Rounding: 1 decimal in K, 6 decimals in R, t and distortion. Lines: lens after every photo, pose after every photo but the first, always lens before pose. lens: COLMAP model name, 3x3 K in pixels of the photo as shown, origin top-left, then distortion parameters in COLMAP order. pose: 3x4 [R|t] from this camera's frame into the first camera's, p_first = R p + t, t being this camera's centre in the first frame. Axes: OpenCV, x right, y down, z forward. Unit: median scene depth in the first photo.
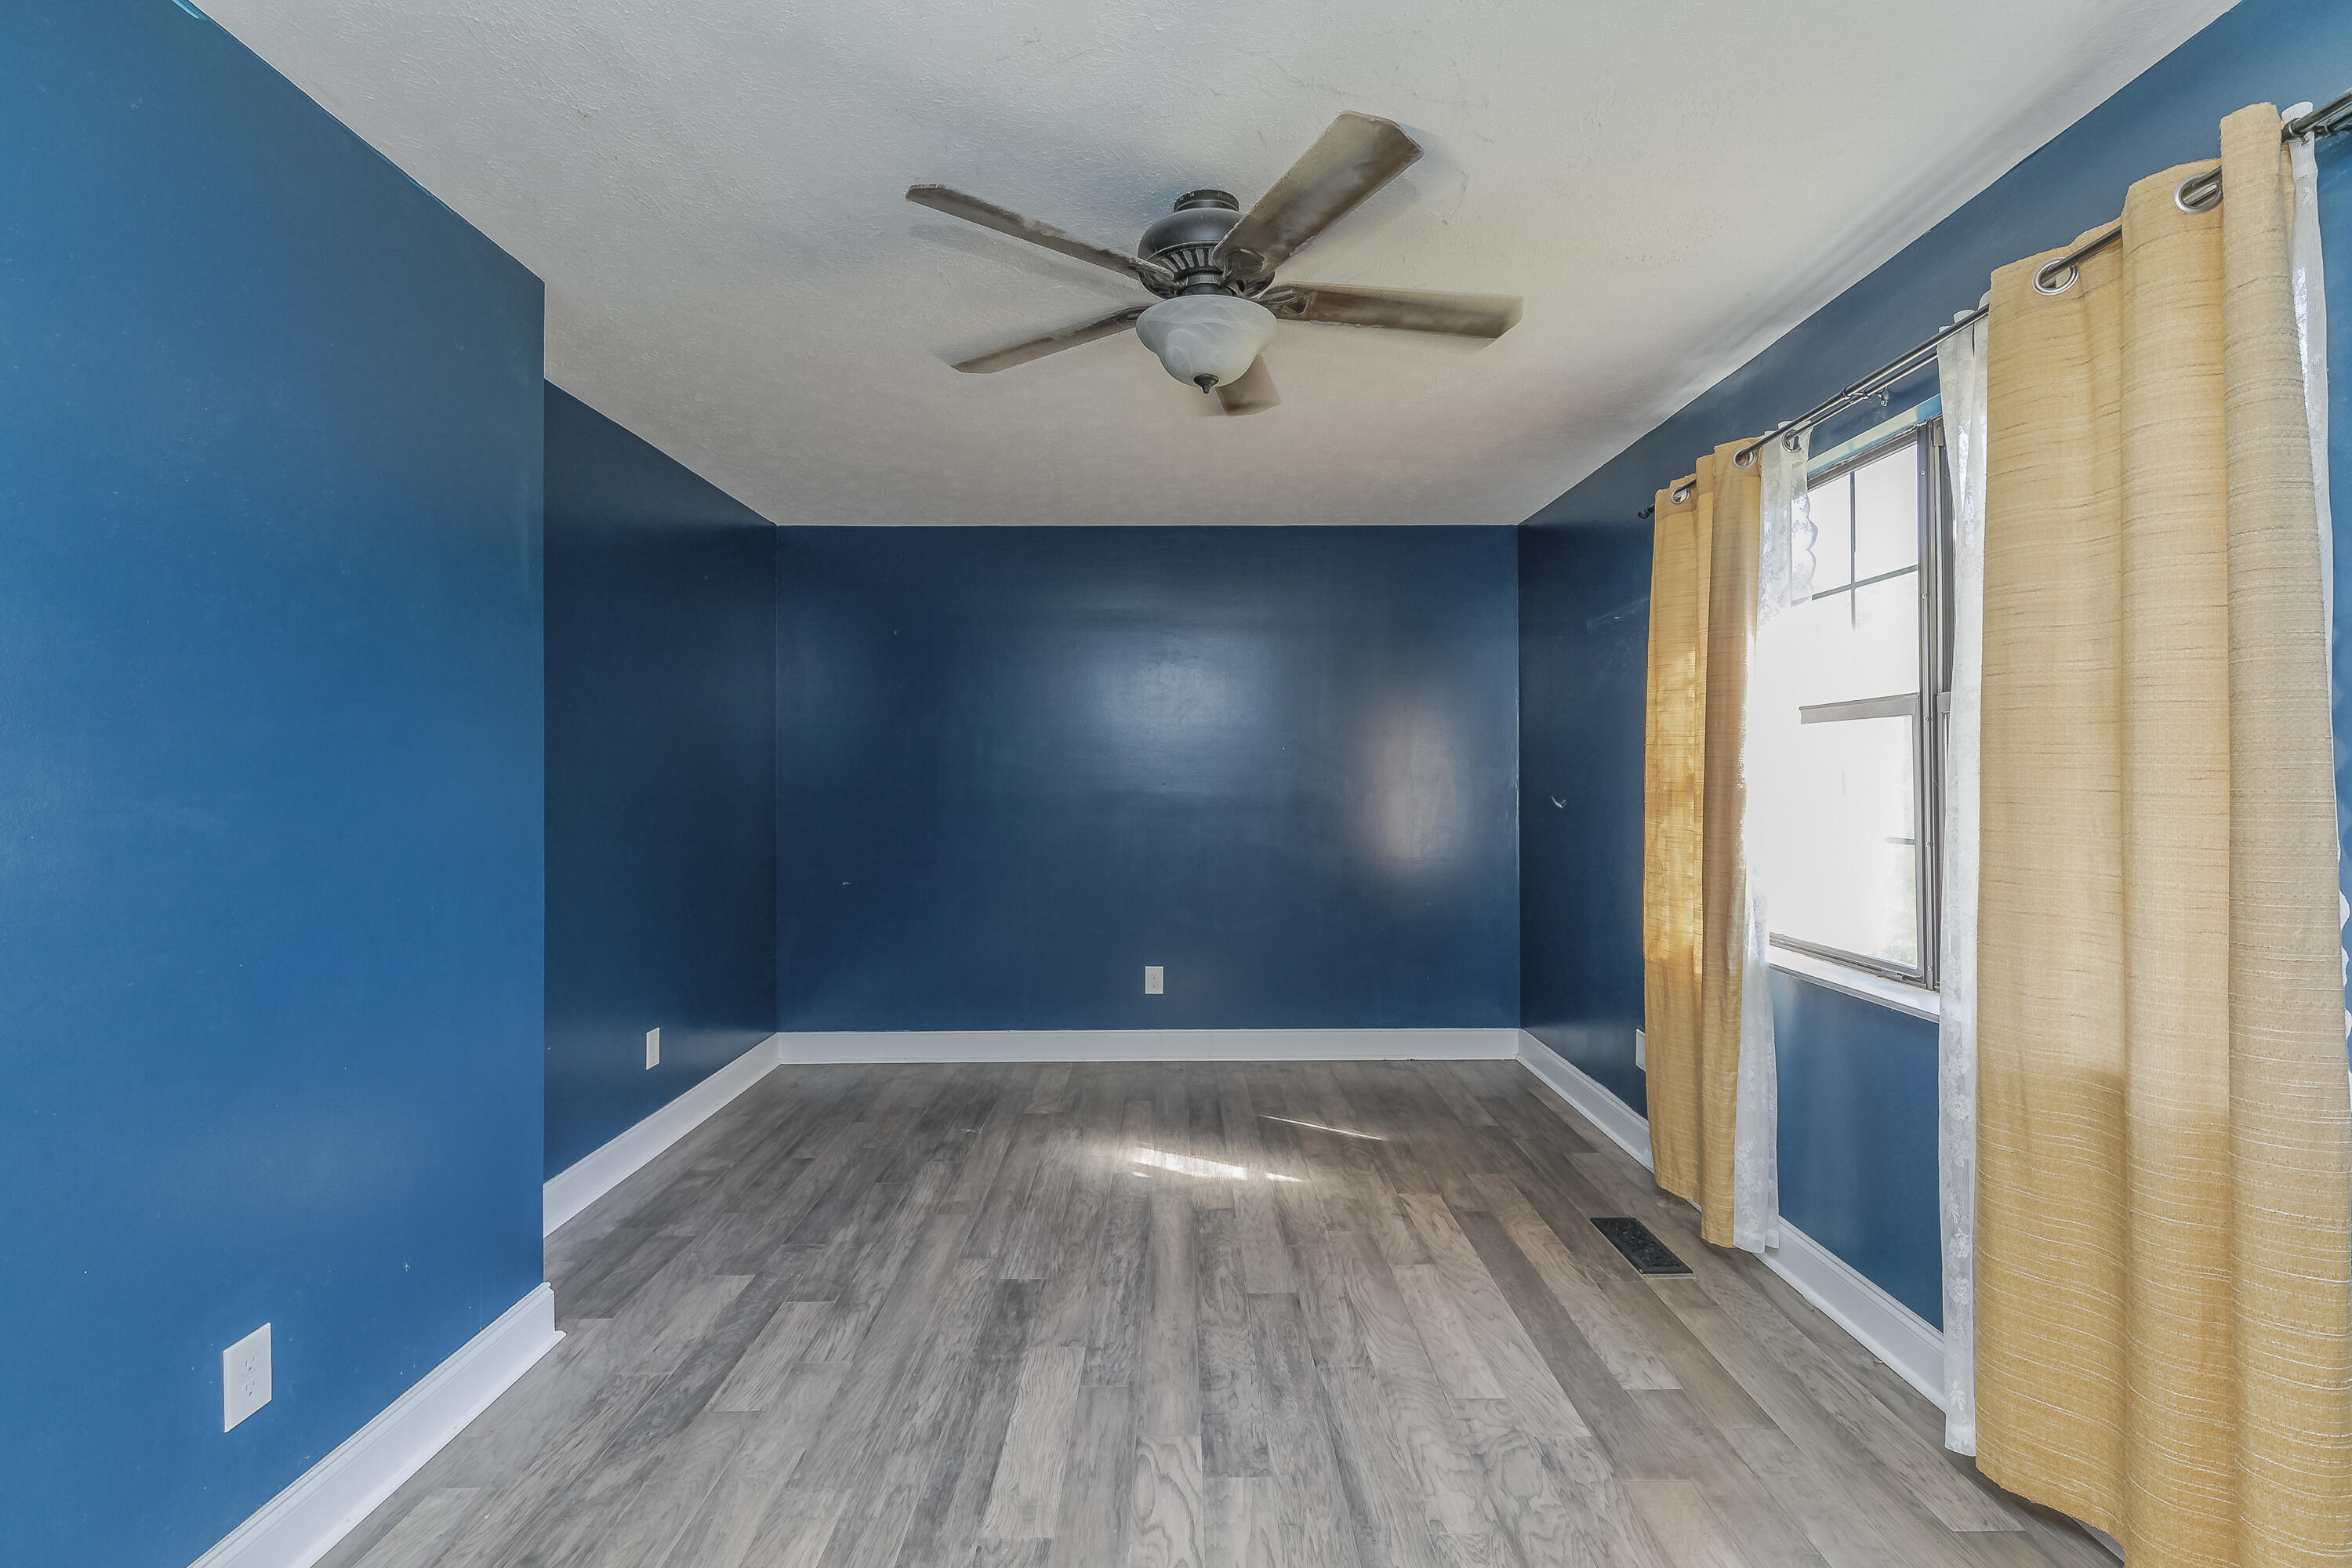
lens RADIAL K [[1081.1, 0, 1189.6], [0, 1081.1, 761.8], [0, 0, 1]] dist [0.002573, -0.001220]
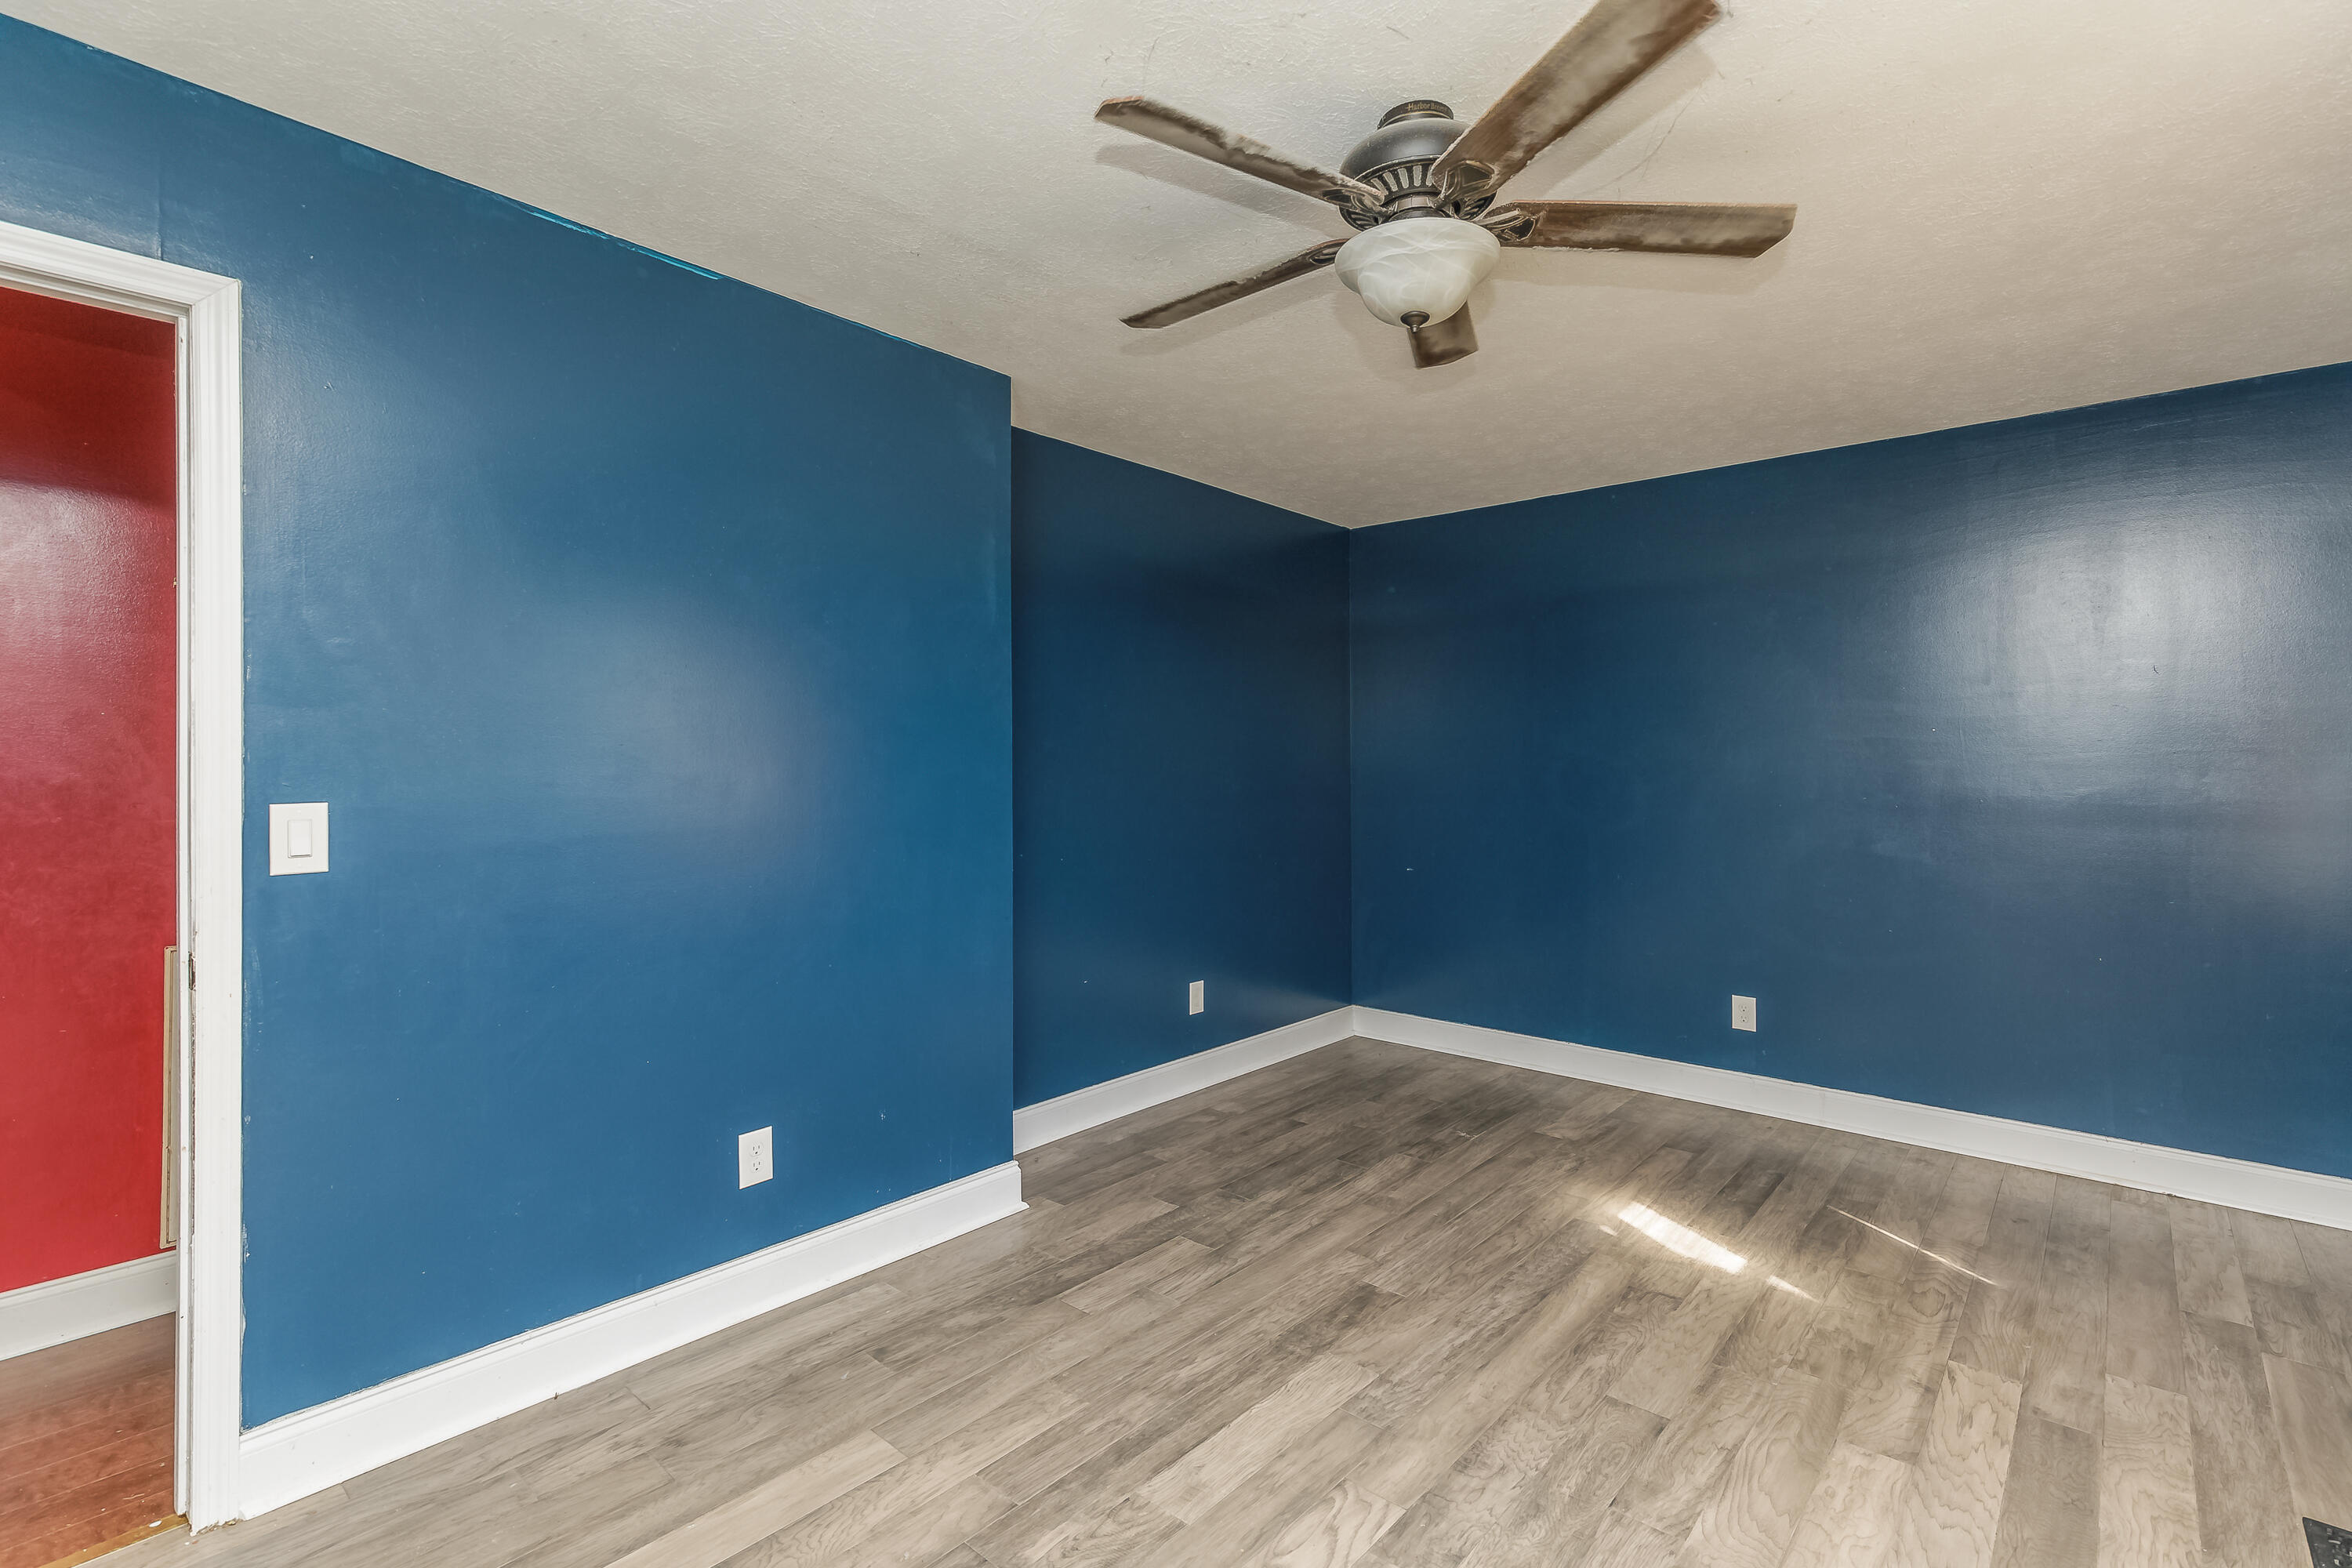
lens RADIAL K [[1081.1, 0, 1172.4], [0, 1081.1, 768.4], [0, 0, 1]] dist [0.002573, -0.001220]
pose [[0.739162, 0.007585, -0.673485, 0.382582], [0.003793, 0.999874, 0.015425, 0.000472], [0.673517, -0.013956, 0.739040, 0.186031]]
